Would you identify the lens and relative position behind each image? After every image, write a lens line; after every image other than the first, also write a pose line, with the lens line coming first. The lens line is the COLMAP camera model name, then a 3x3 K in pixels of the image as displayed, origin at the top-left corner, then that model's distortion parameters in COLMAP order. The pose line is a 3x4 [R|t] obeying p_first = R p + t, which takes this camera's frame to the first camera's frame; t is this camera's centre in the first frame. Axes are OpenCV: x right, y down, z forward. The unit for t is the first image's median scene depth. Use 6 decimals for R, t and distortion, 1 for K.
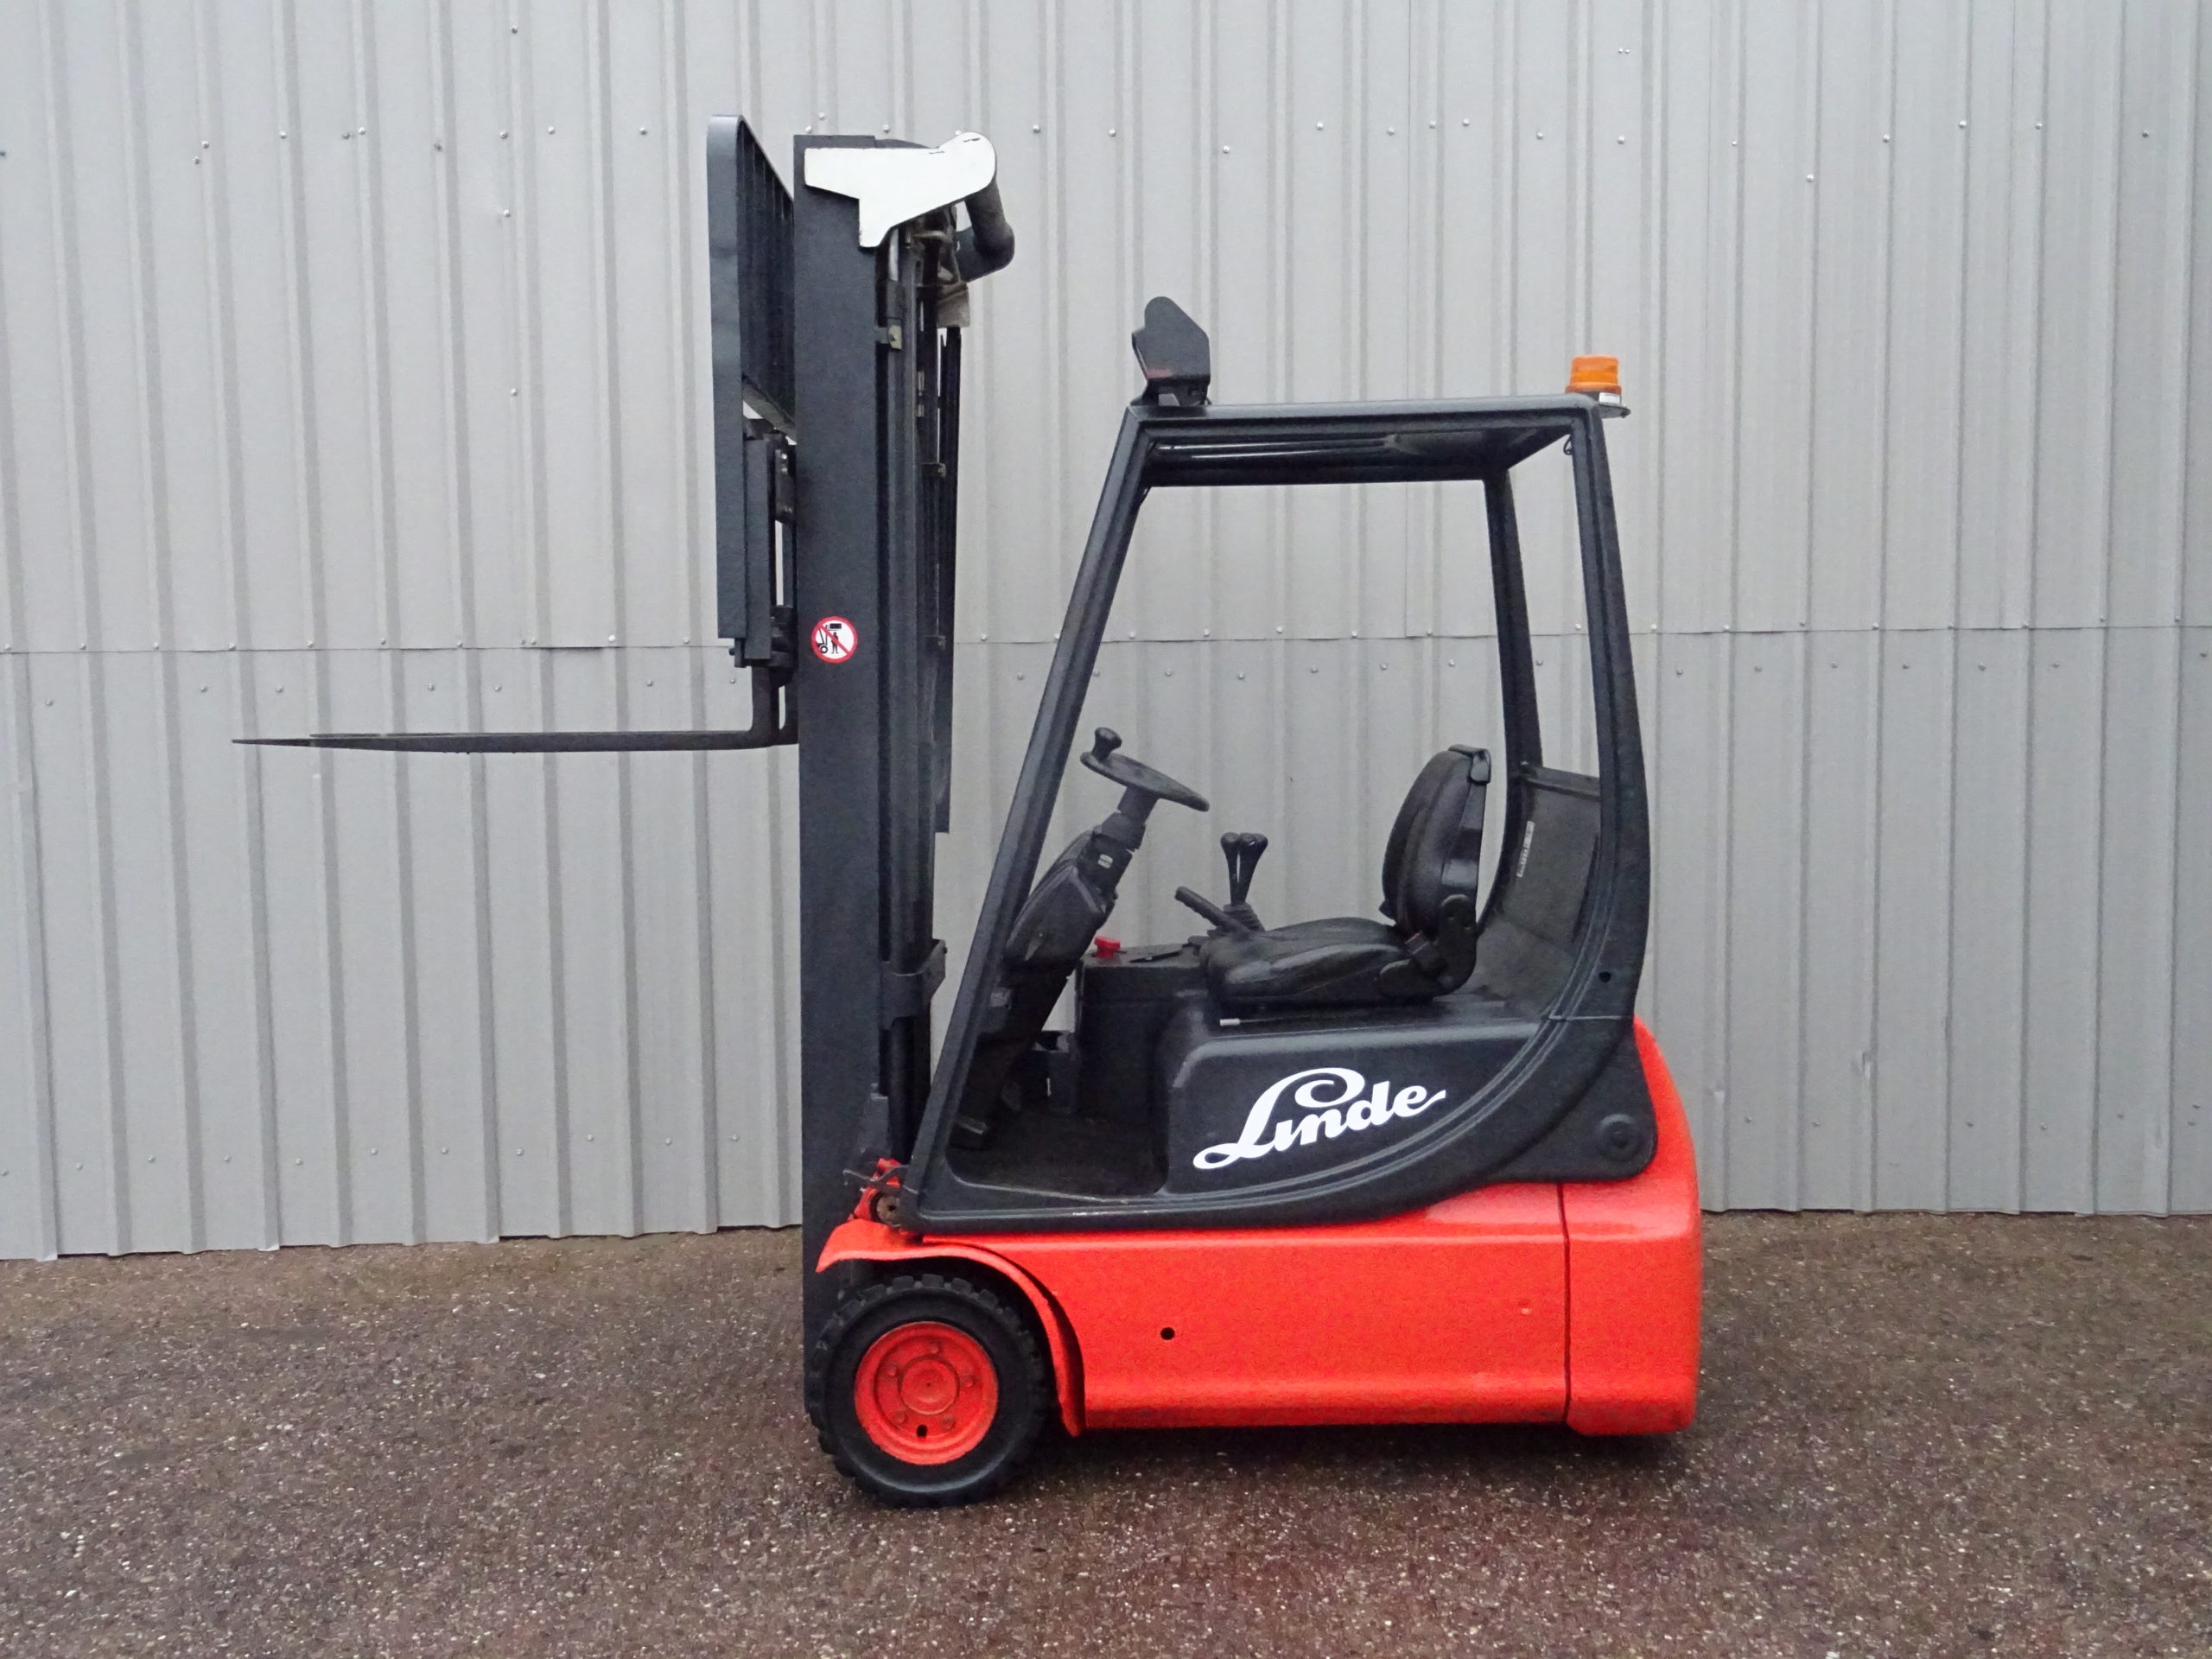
lens RADIAL K [[1973.9, 0, 1093.3], [0, 1973.9, 833.6], [0, 0, 1]] dist [0.025550, 0.006644]
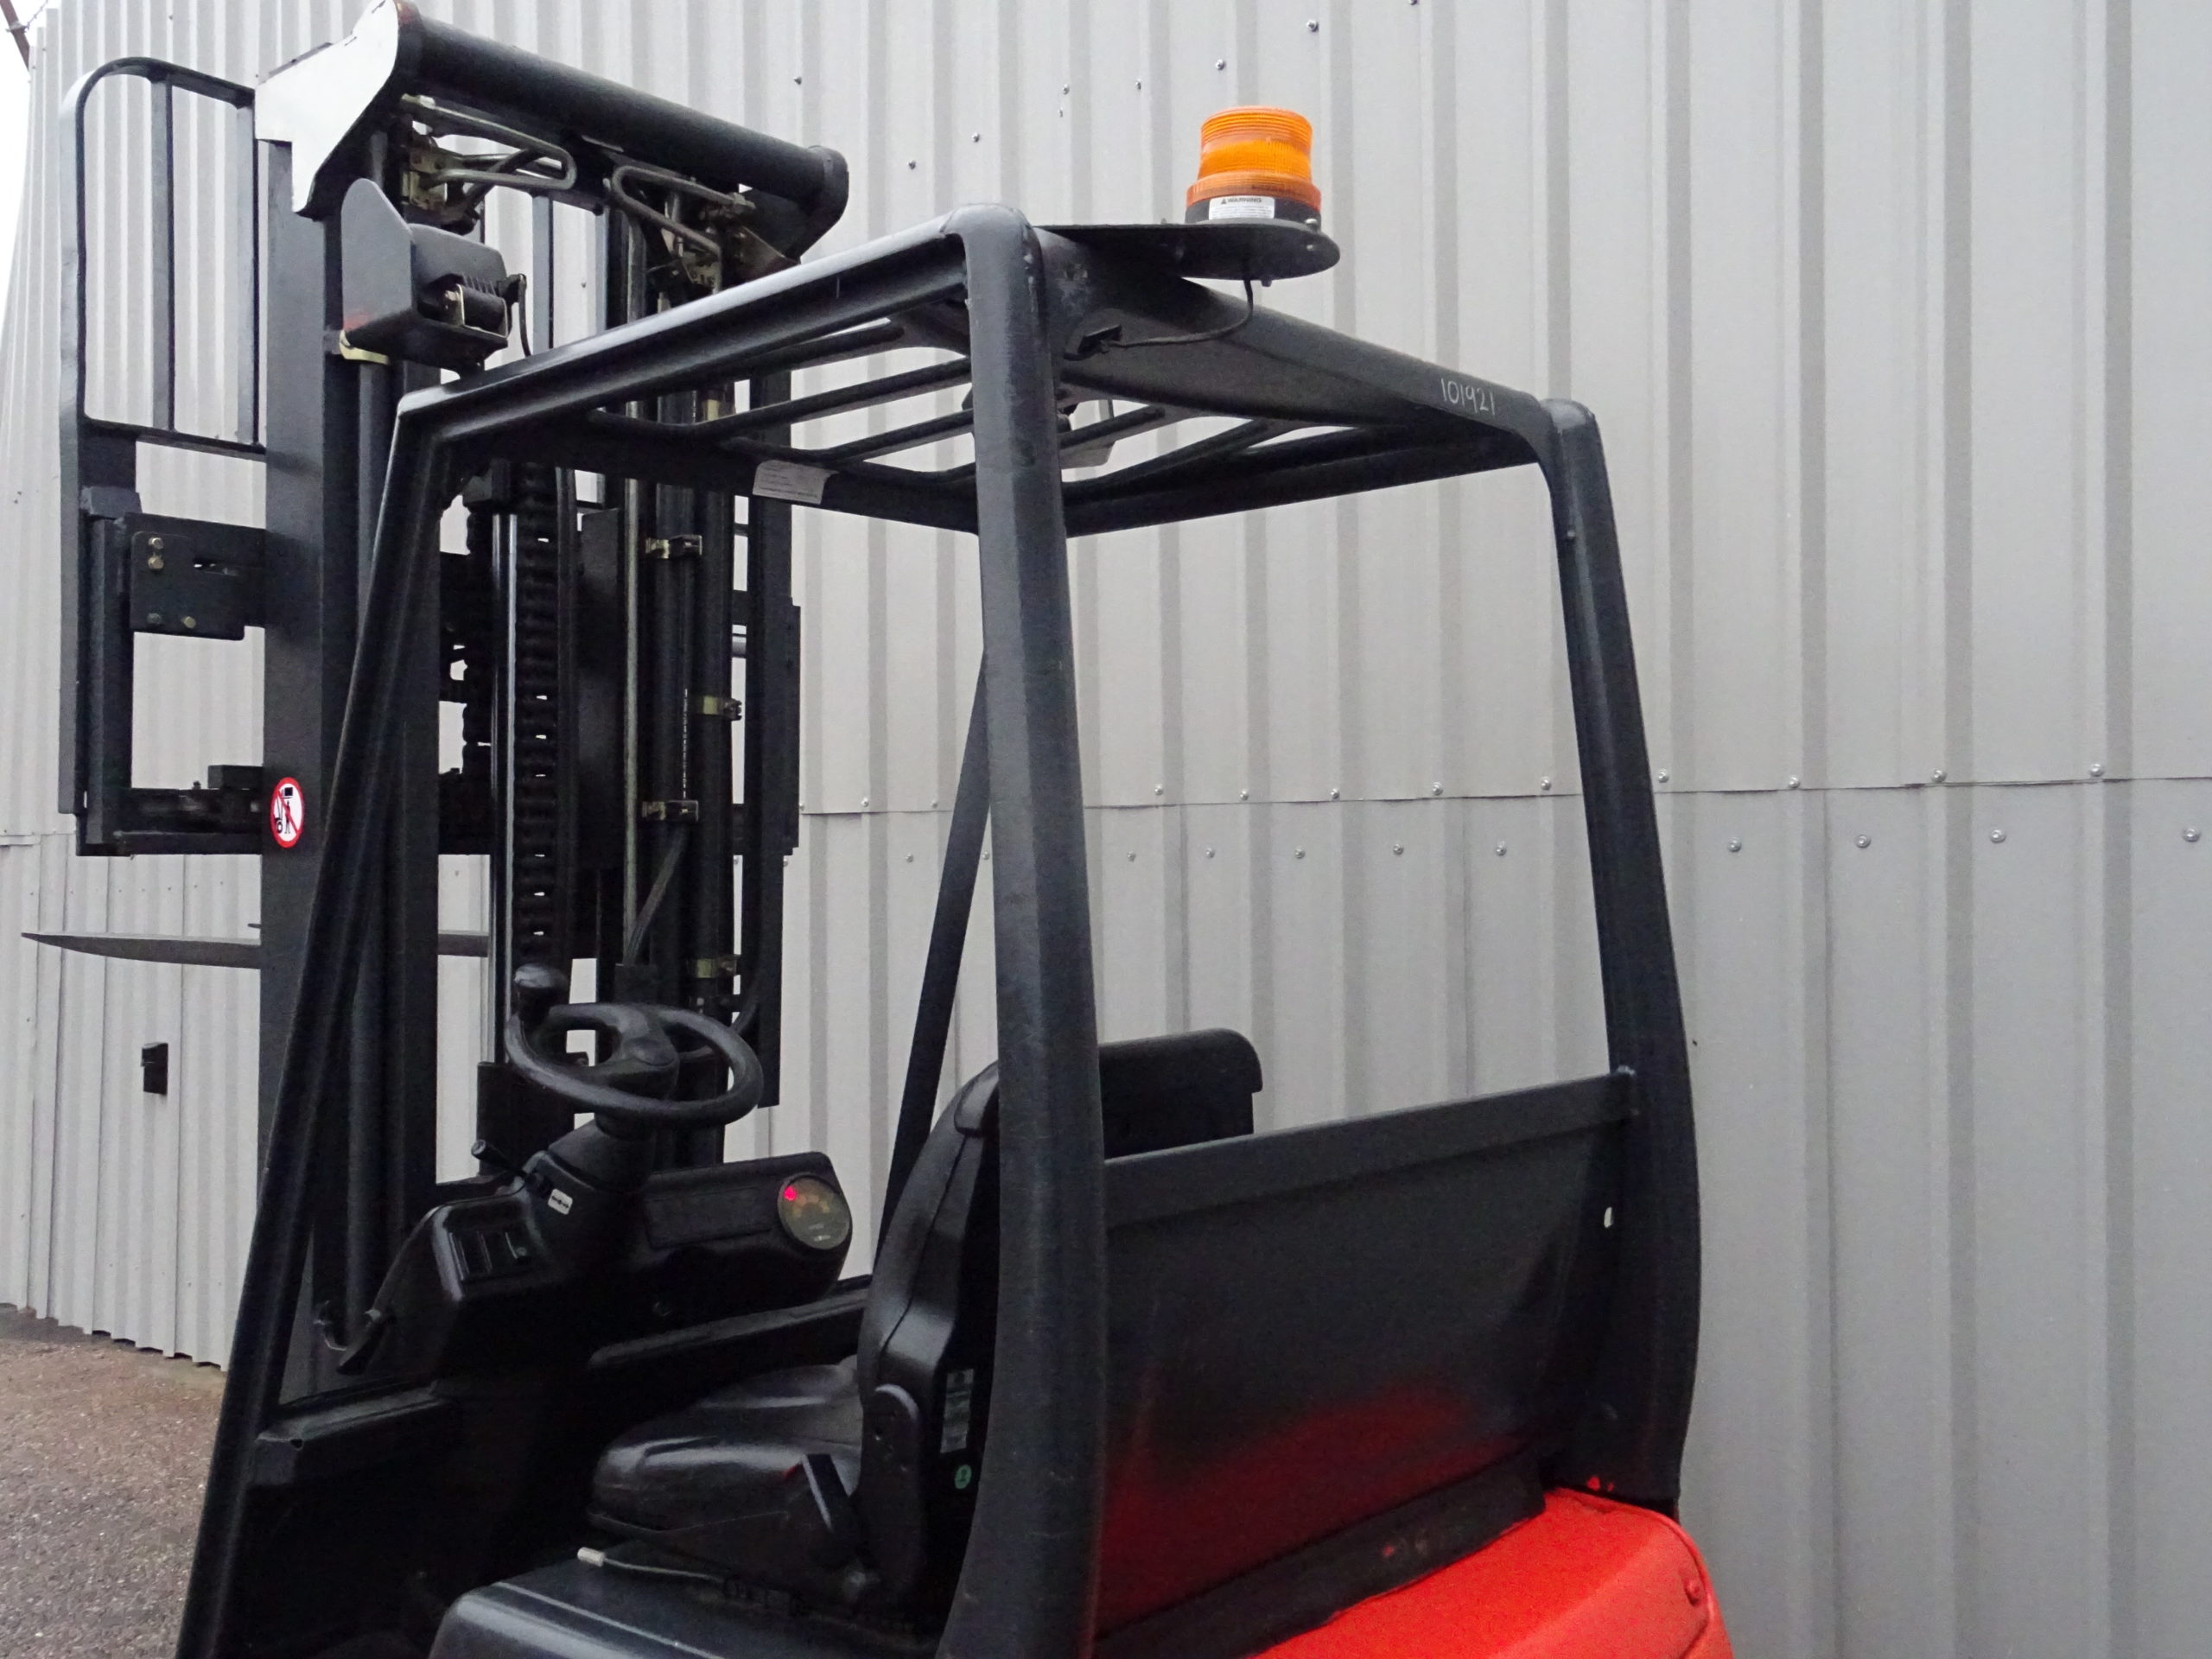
lens RADIAL K [[1973.9, 0, 1108.3], [0, 1973.9, 830.2], [0, 0, 1]] dist [0.025550, 0.006644]
pose [[0.744601, 0.000856, -0.667510, 0.498758], [-0.051787, 0.997059, -0.056489, -0.067798], [0.665498, 0.076631, 0.742455, 0.678214]]
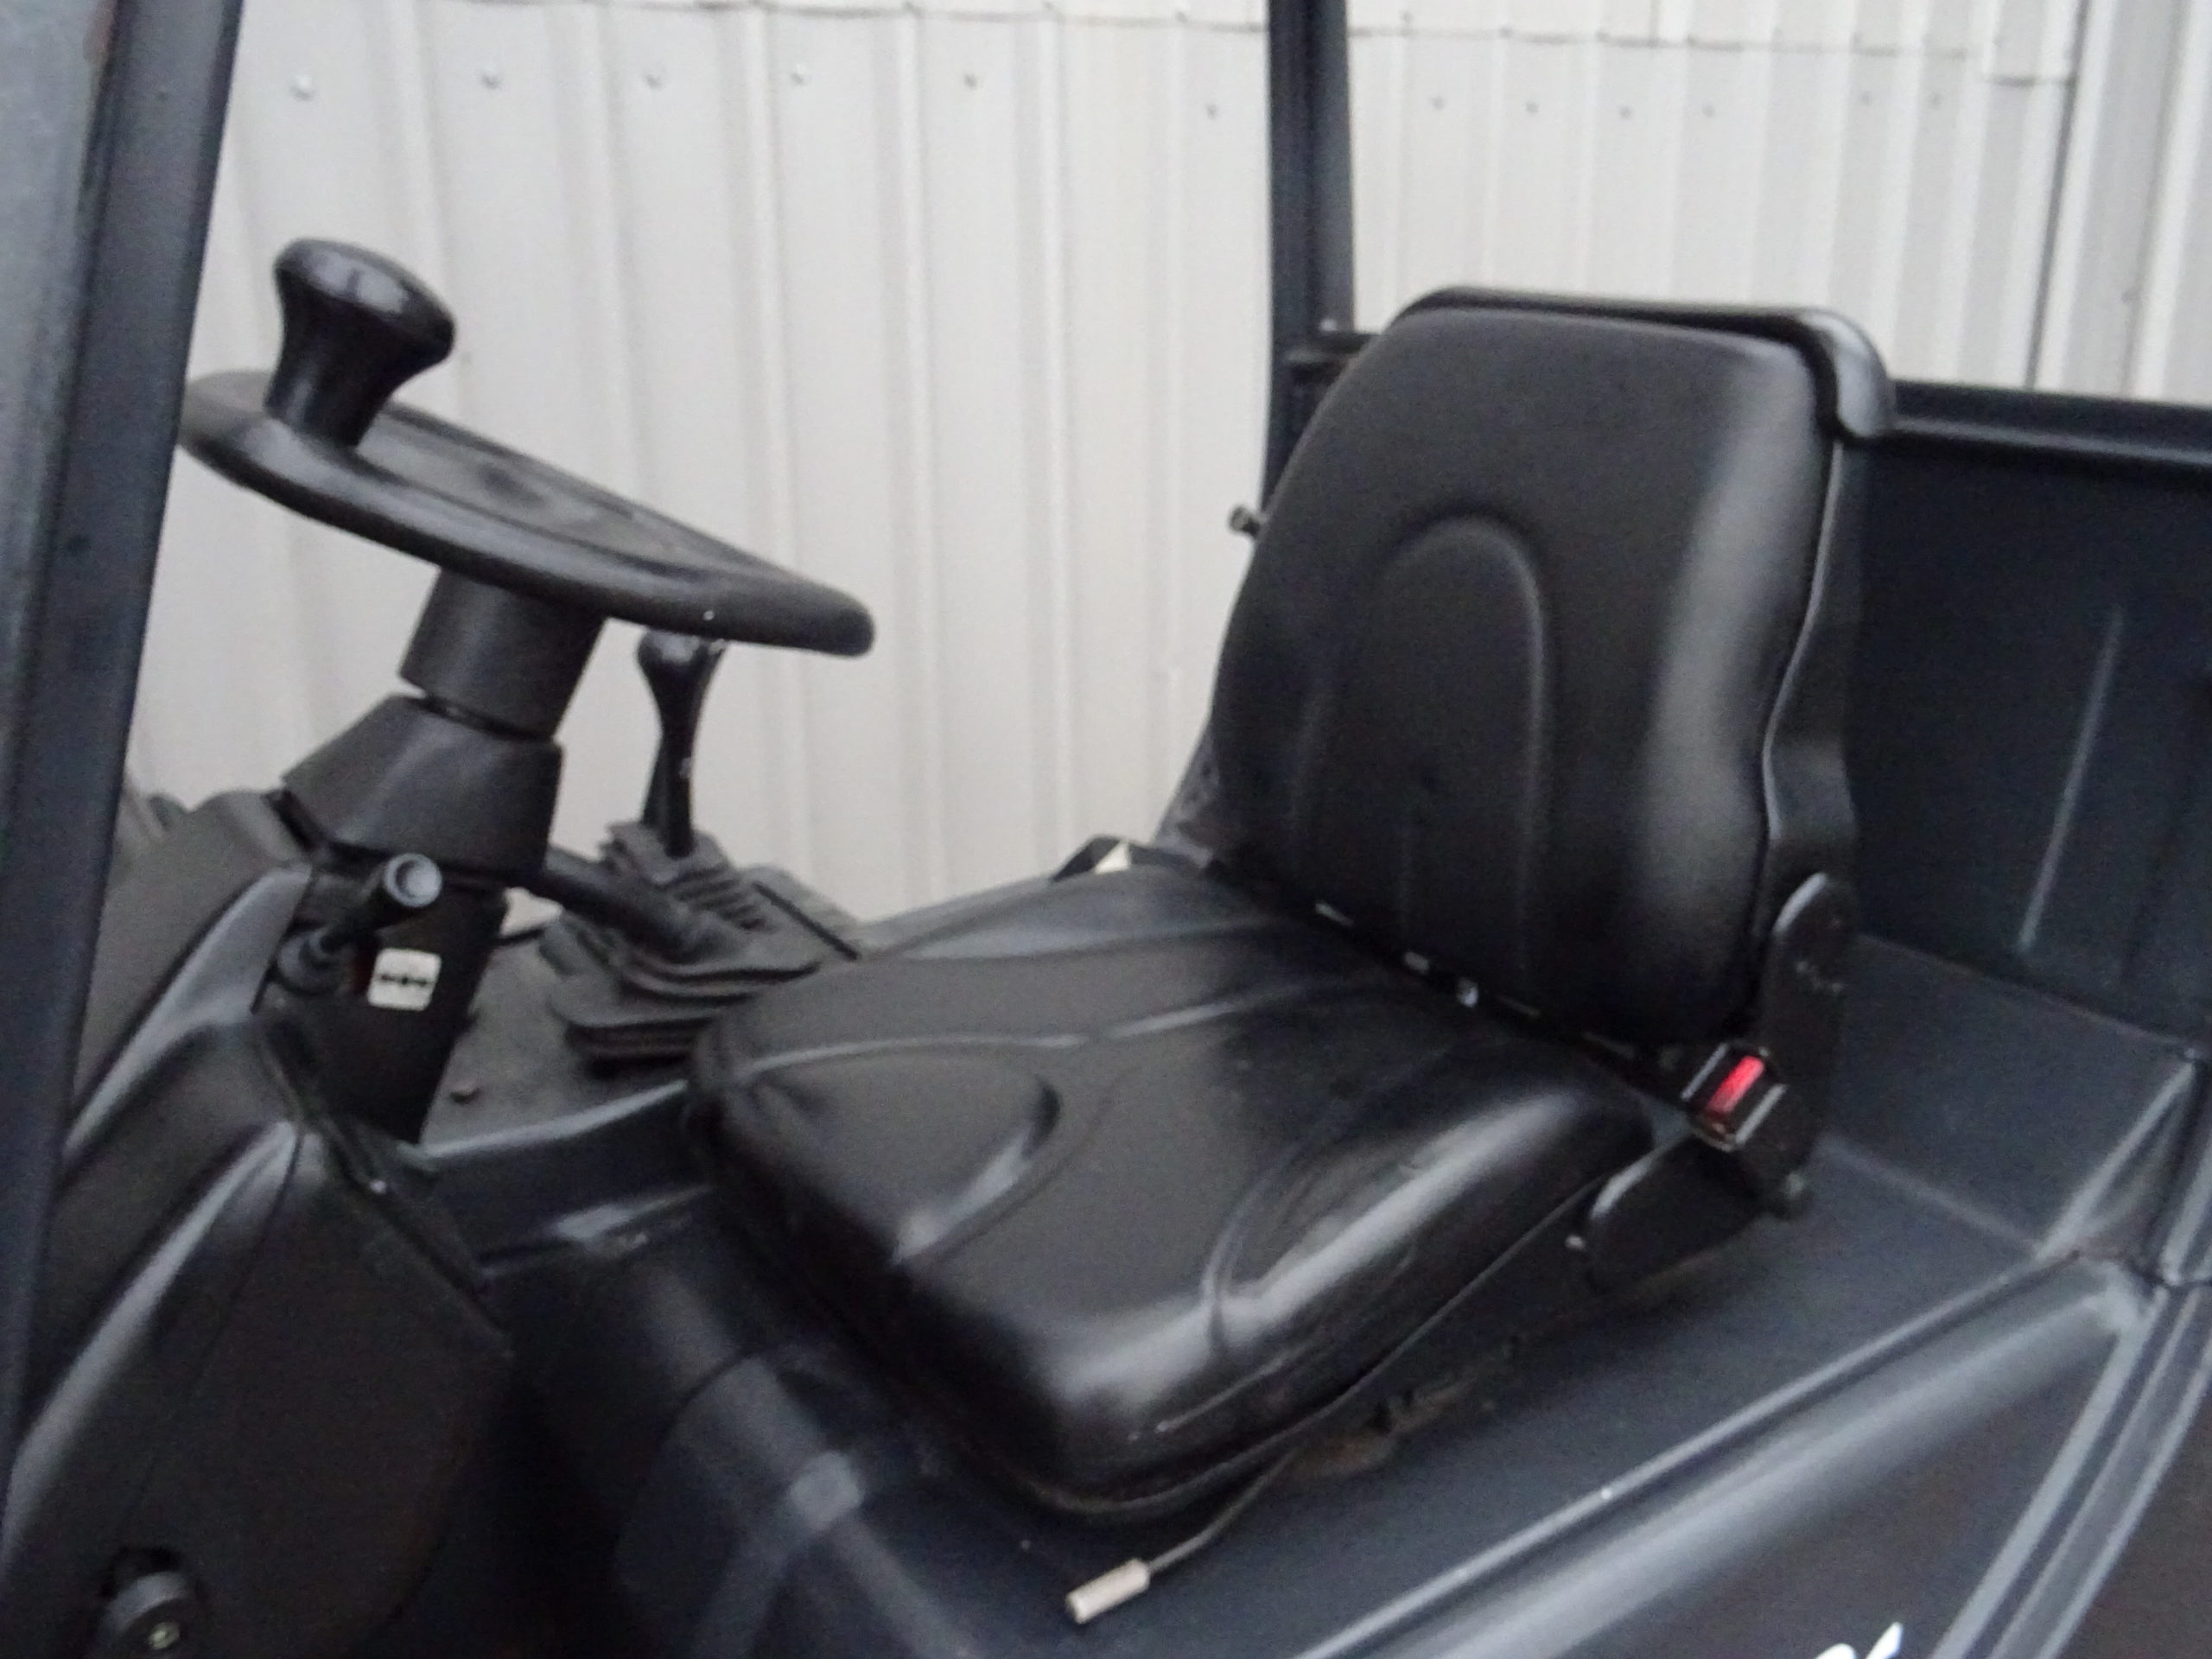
lens RADIAL K [[1973.9, 0, 1106.3], [0, 1973.9, 836.7], [0, 0, 1]] dist [0.025550, 0.006644]
pose [[0.833437, -0.170030, 0.525807, -0.034922], [0.037349, 0.966645, 0.253384, -0.044670], [-0.551351, -0.191541, 0.811988, 0.813336]]
